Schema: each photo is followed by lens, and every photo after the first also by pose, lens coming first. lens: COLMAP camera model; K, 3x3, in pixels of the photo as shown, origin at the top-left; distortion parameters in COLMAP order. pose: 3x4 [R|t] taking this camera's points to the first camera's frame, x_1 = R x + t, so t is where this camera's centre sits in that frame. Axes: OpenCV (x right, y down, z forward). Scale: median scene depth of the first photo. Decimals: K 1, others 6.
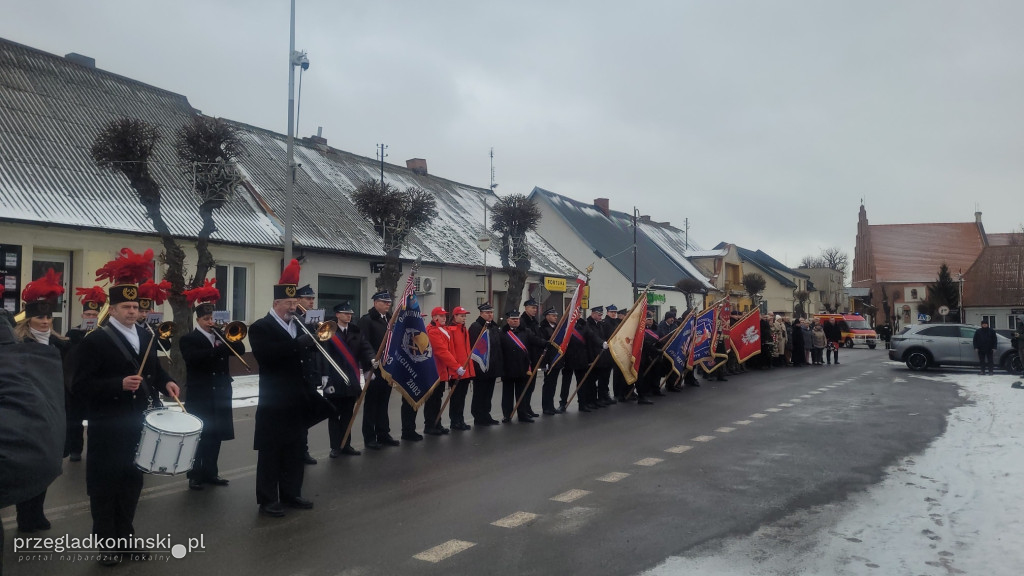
lens RADIAL K [[777.3, 0, 506.7], [0, 777.3, 278.9], [0, 0, 1]] dist [0.060851, -0.052798]
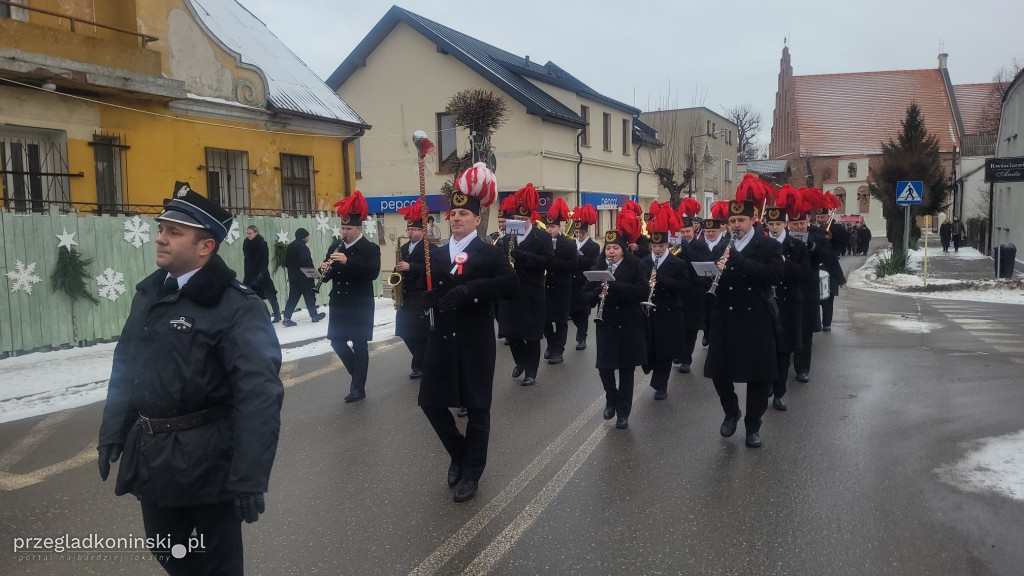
lens RADIAL K [[773.4, 0, 503.7], [0, 773.4, 285.1], [0, 0, 1]] dist [0.067037, -0.055695]
pose [[0.997173, -0.027206, 0.070042, 0.288160], [0.017386, 0.990395, 0.137172, 0.033603], [-0.073102, -0.135567, 0.988068, 0.585684]]
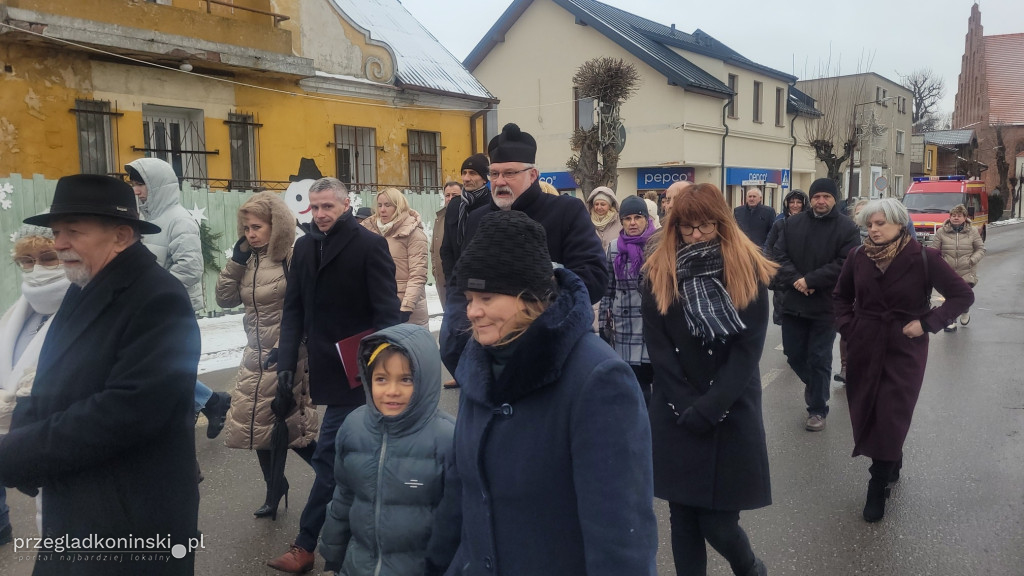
lens RADIAL K [[773.4, 0, 504.0], [0, 773.4, 282.1], [0, 0, 1]] dist [0.067037, -0.055695]
pose [[0.993154, -0.008041, -0.116537, 0.293455], [0.026427, 0.987230, 0.157094, 0.034514], [0.113786, -0.159098, 0.980684, 0.592636]]
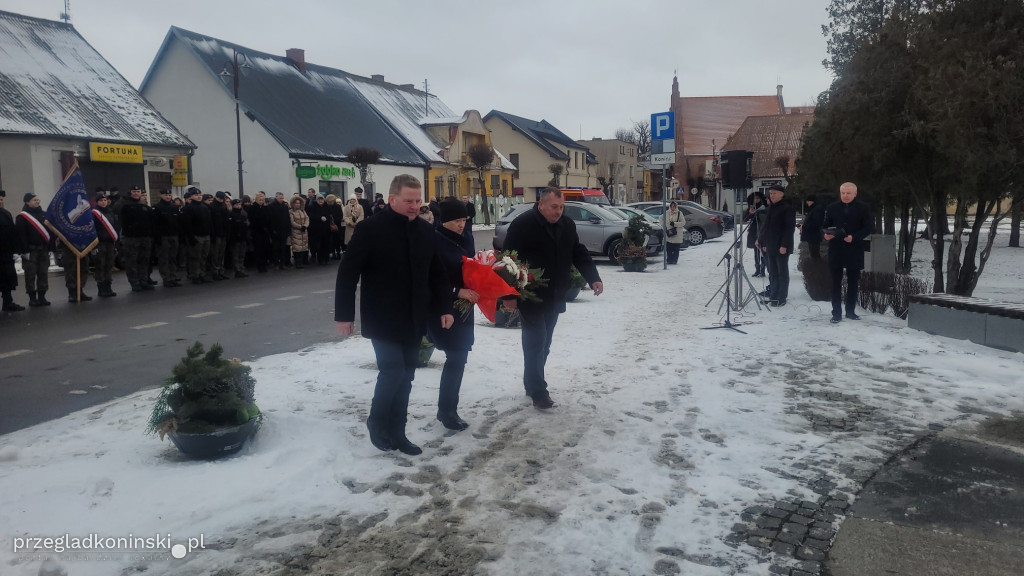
lens RADIAL K [[777.3, 0, 528.7], [0, 777.3, 277.7], [0, 0, 1]] dist [0.060851, -0.052798]
pose [[0.978926, -0.033448, 0.201460, 0.122721], [0.001293, 0.987491, 0.157671, 0.002637], [-0.204213, -0.154088, 0.966723, 0.077813]]
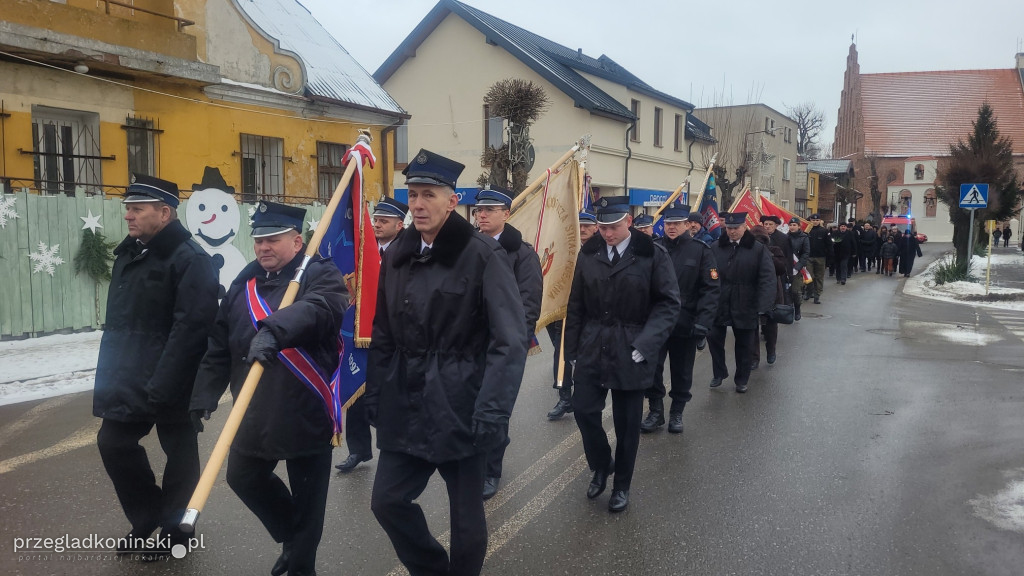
lens RADIAL K [[773.4, 0, 511.1], [0, 773.4, 283.4], [0, 0, 1]] dist [0.067037, -0.055695]
pose [[0.999933, 0.002257, 0.011389, 0.293118], [-0.003842, 0.989989, 0.141092, 0.034209], [-0.010957, -0.141126, 0.989931, 0.590166]]
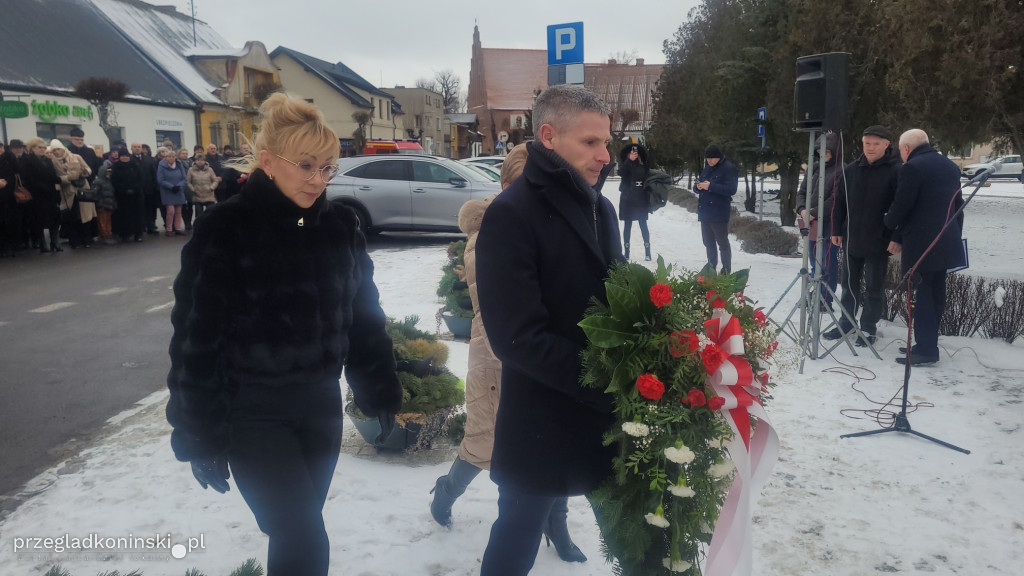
lens RADIAL K [[777.3, 0, 535.0], [0, 777.3, 280.3], [0, 0, 1]] dist [0.060851, -0.052798]
pose [[0.890644, -0.077699, 0.448013, 0.129453], [-0.022232, 0.976672, 0.213581, 0.007543], [-0.454157, -0.200185, 0.868140, 0.152675]]
